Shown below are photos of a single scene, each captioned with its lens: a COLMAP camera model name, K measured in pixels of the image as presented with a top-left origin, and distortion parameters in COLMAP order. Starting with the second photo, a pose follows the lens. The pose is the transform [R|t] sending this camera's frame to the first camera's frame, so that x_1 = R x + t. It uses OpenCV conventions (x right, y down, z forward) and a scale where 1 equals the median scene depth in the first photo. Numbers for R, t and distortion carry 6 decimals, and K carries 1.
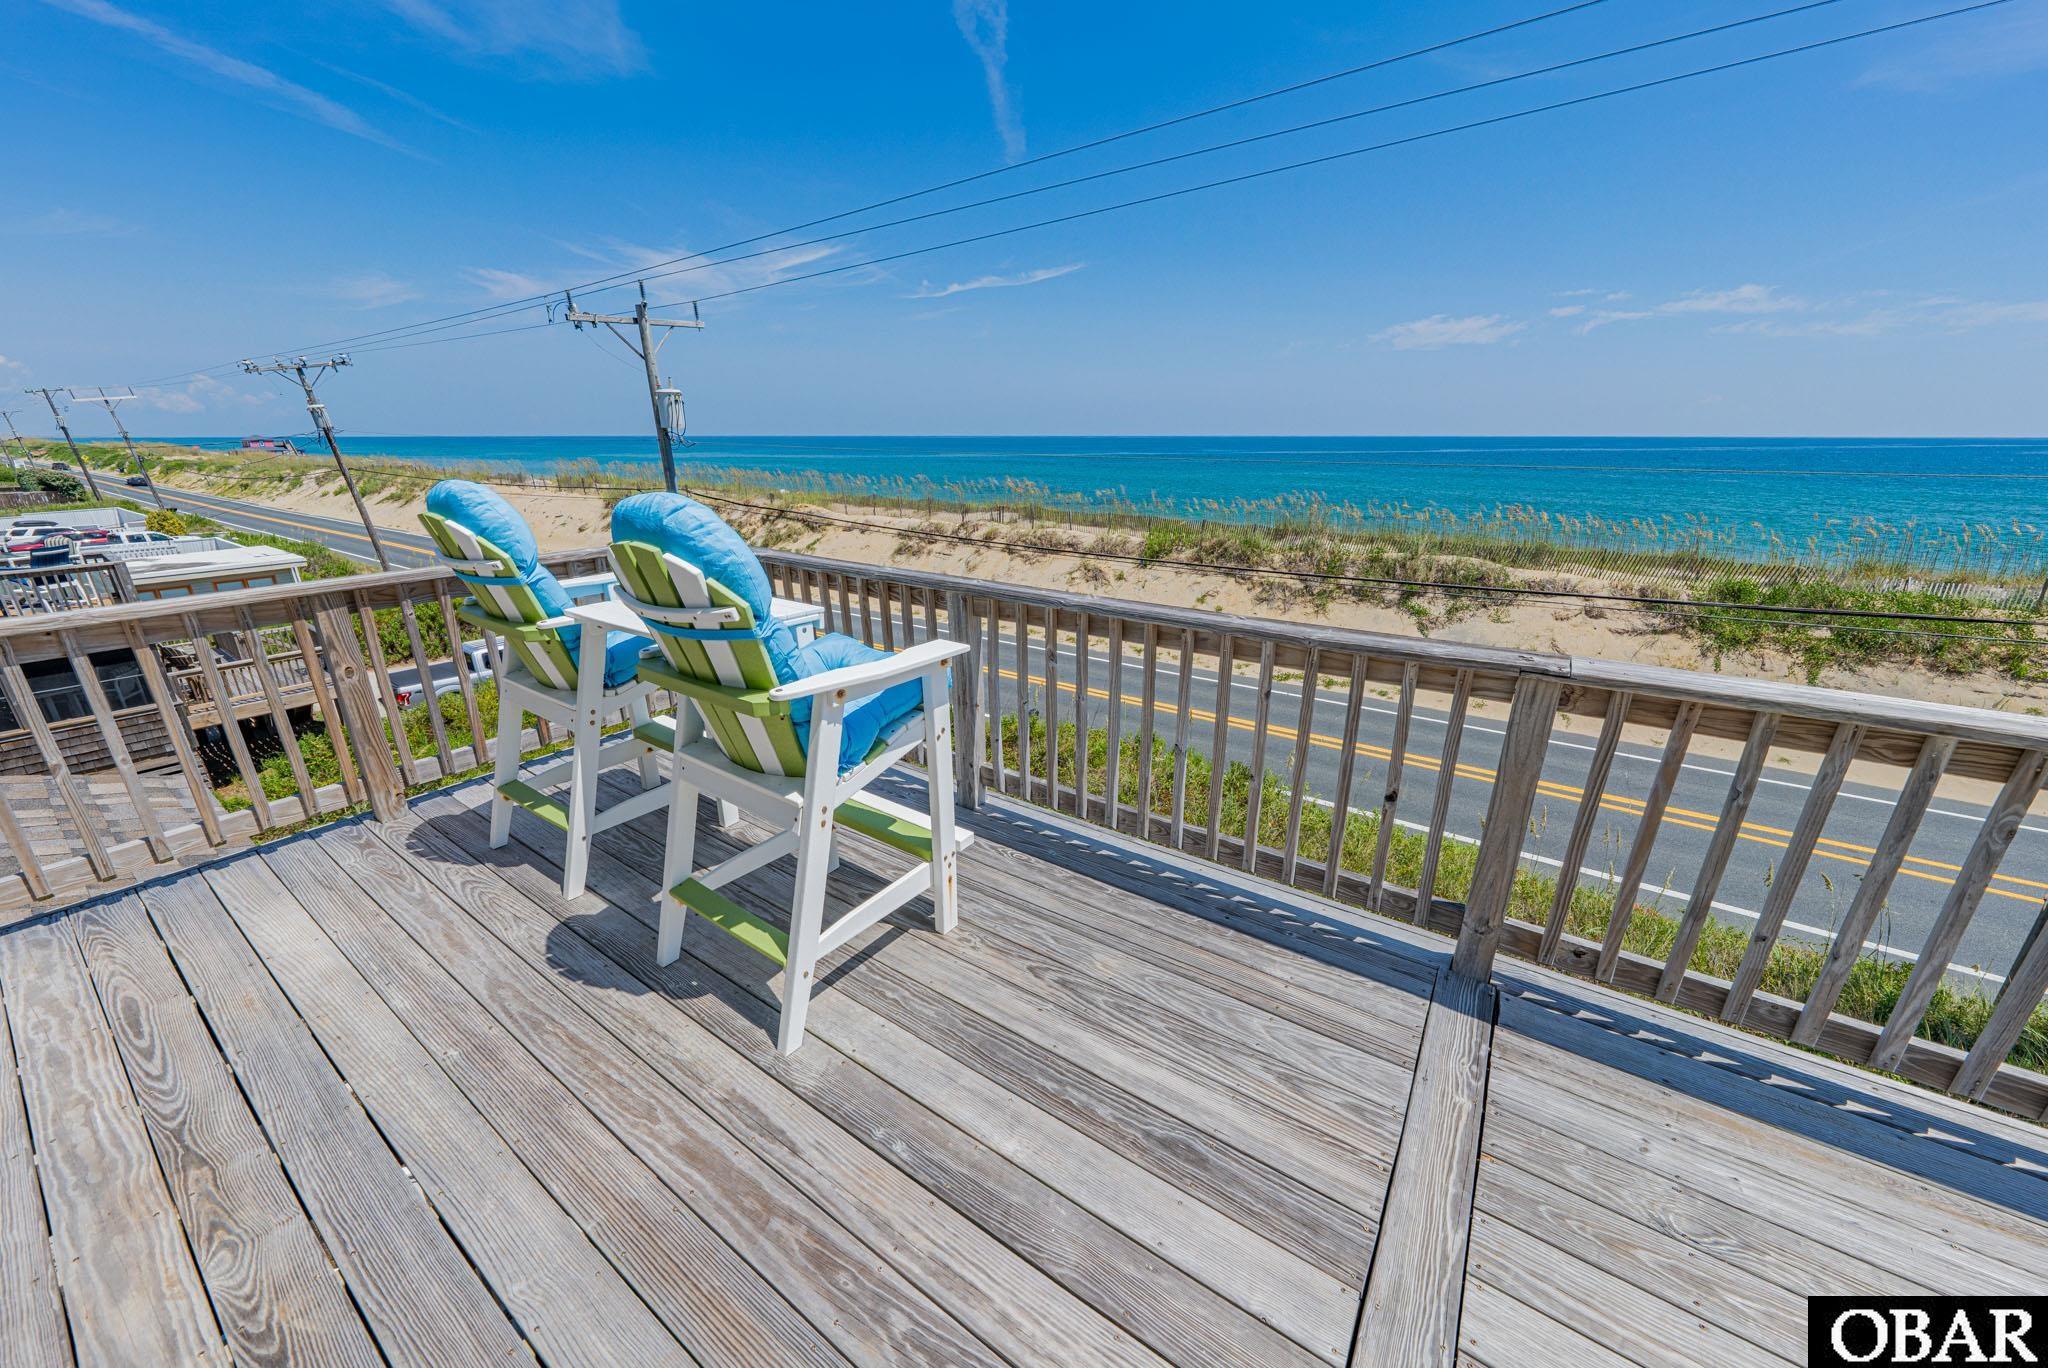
lens RADIAL K [[740.5, 0, 1024.0], [0, 740.5, 684.0], [0, 0, 1]] dist [-0.002346, -0.000305]
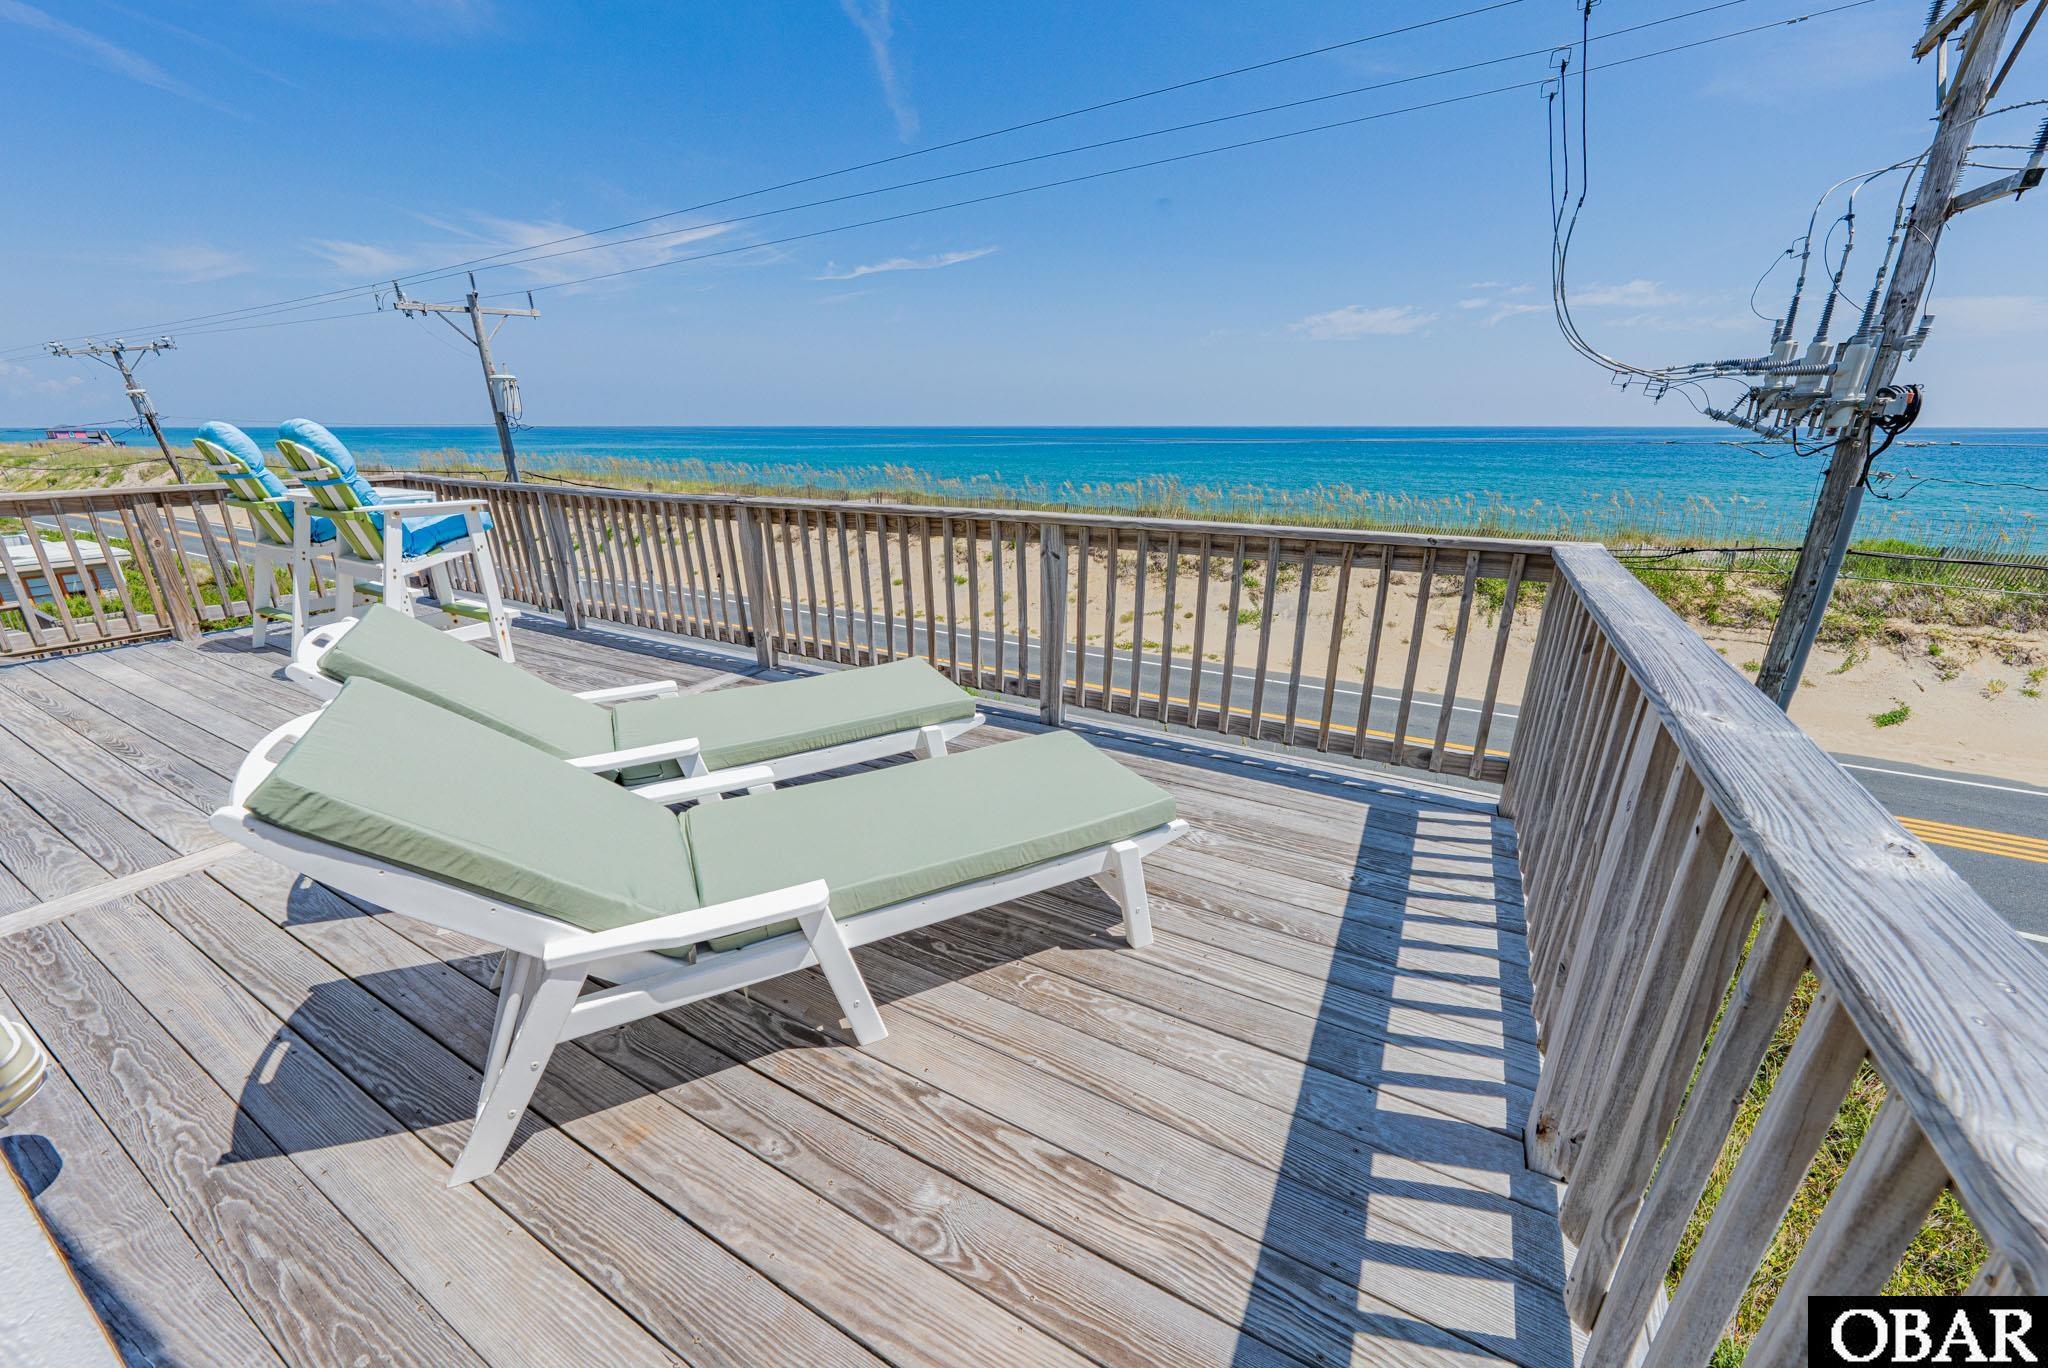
lens RADIAL K [[772.9, 0, 1016.2], [0, 772.9, 683.3], [0, 0, 1]] dist [-0.008371, 0.002751]
pose [[0.996128, -0.028551, 0.083152, 0.091774], [0.028653, 0.999589, -0.000043, 0.038044], [-0.083117, 0.002425, 0.996537, -0.094295]]
